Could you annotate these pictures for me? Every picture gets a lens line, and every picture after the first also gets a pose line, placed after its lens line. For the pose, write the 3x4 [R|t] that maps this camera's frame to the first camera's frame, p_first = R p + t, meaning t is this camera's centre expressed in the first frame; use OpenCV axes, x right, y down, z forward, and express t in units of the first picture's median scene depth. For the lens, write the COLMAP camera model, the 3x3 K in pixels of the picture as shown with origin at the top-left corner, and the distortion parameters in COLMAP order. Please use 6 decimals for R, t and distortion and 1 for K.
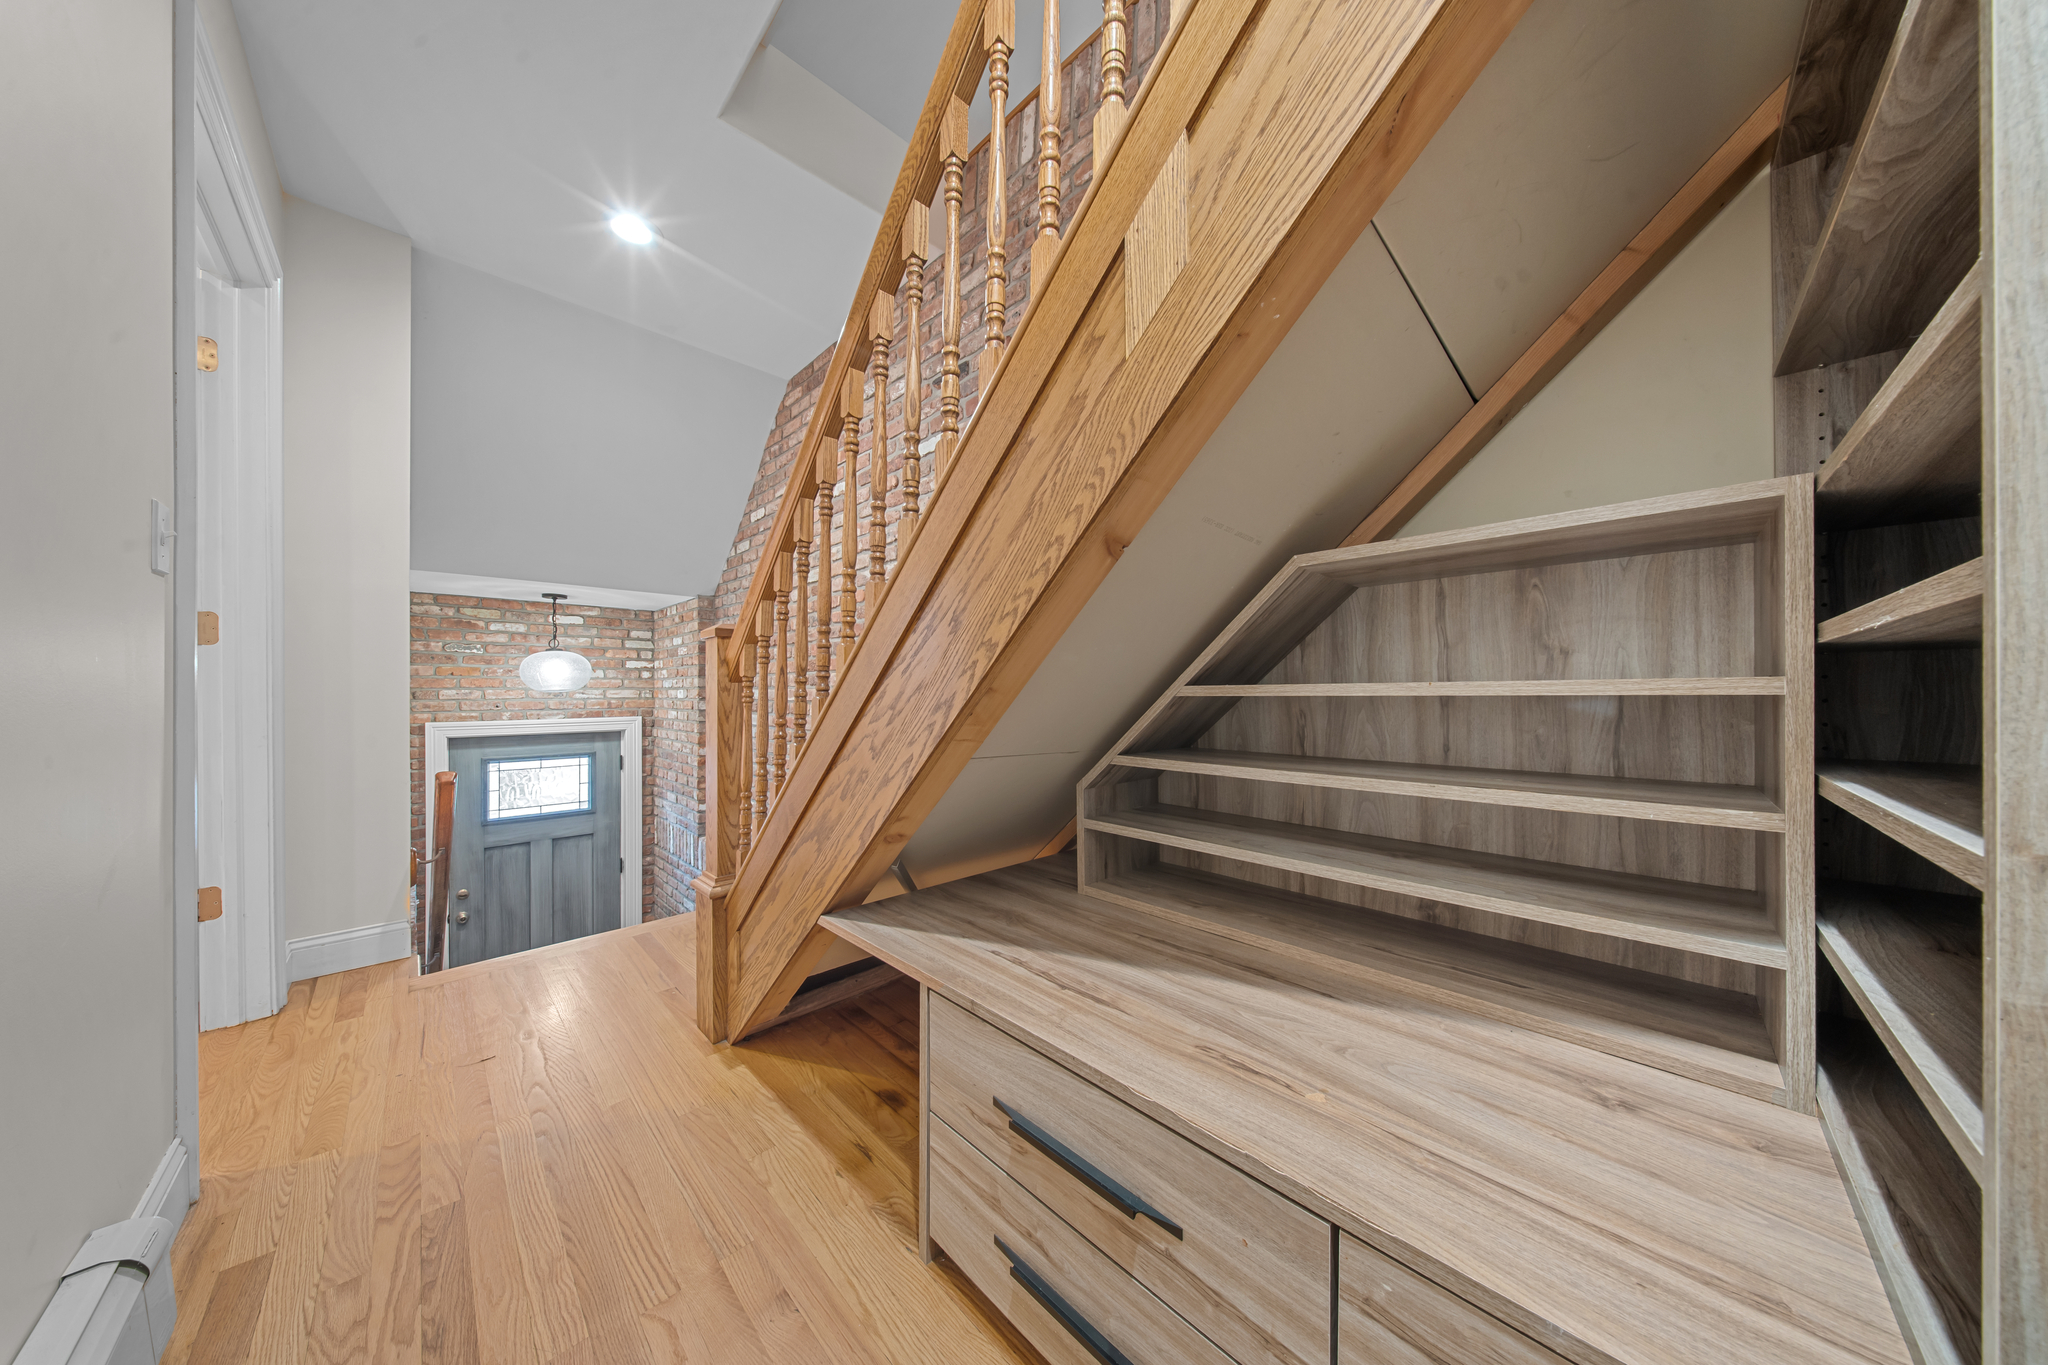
lens RADIAL K [[606.1, 0, 1027.1], [0, 606.1, 680.0], [0, 0, 1]] dist [0.008236, -0.004249]
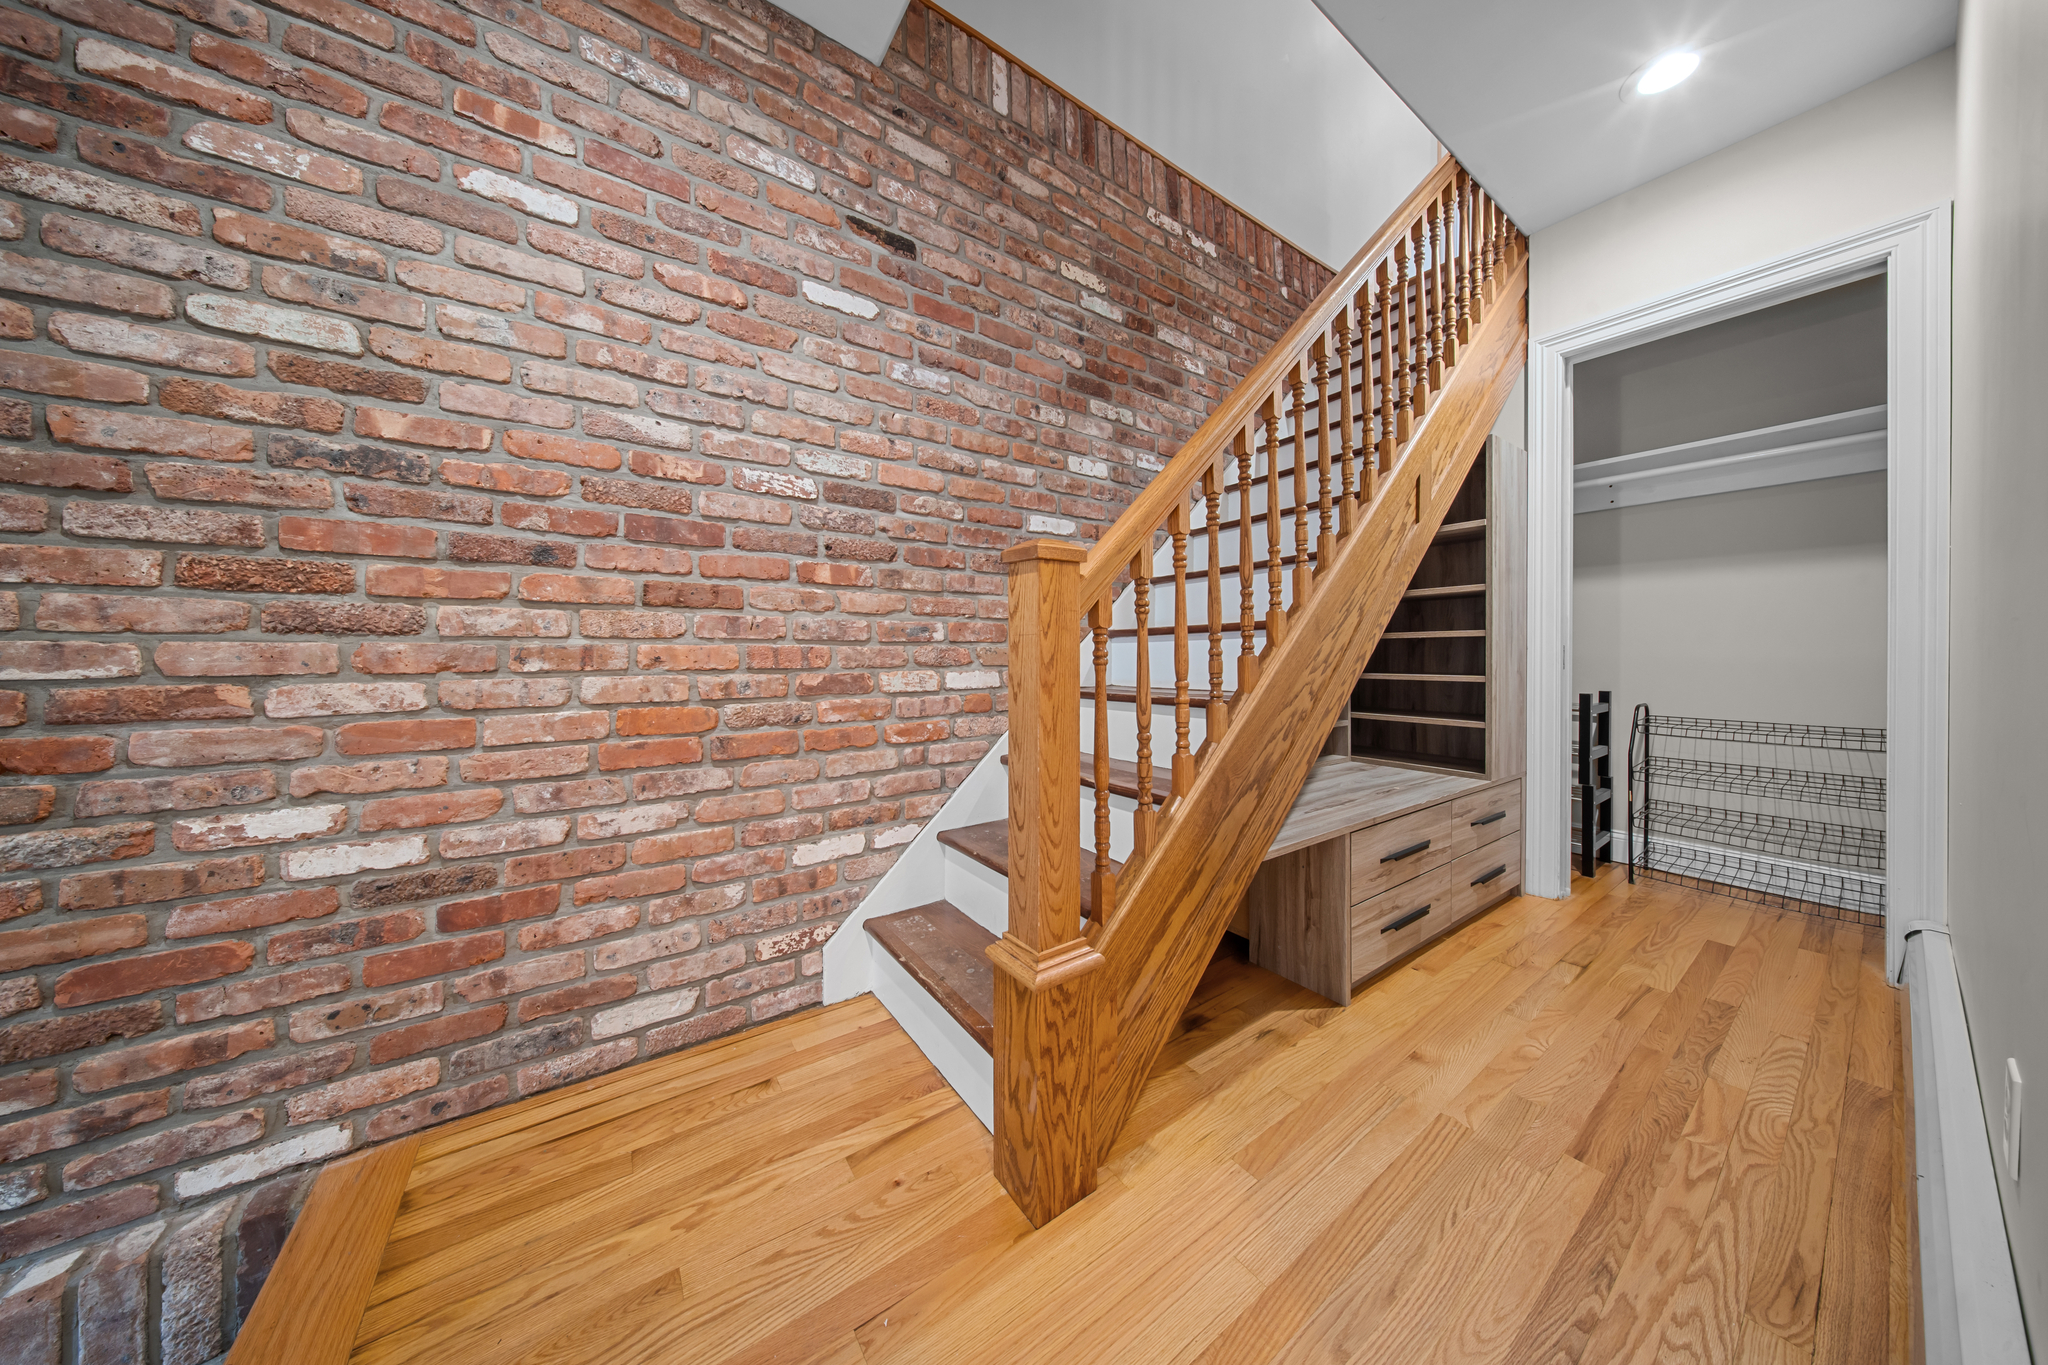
lens RADIAL K [[606.1, 0, 1027.1], [0, 606.1, 680.0], [0, 0, 1]] dist [0.008236, -0.004249]
pose [[0.156812, -0.006996, 0.987604, -1.787475], [0.001826, 0.999975, 0.006794, 0.080408], [-0.987627, 0.000738, 0.156820, 1.509167]]
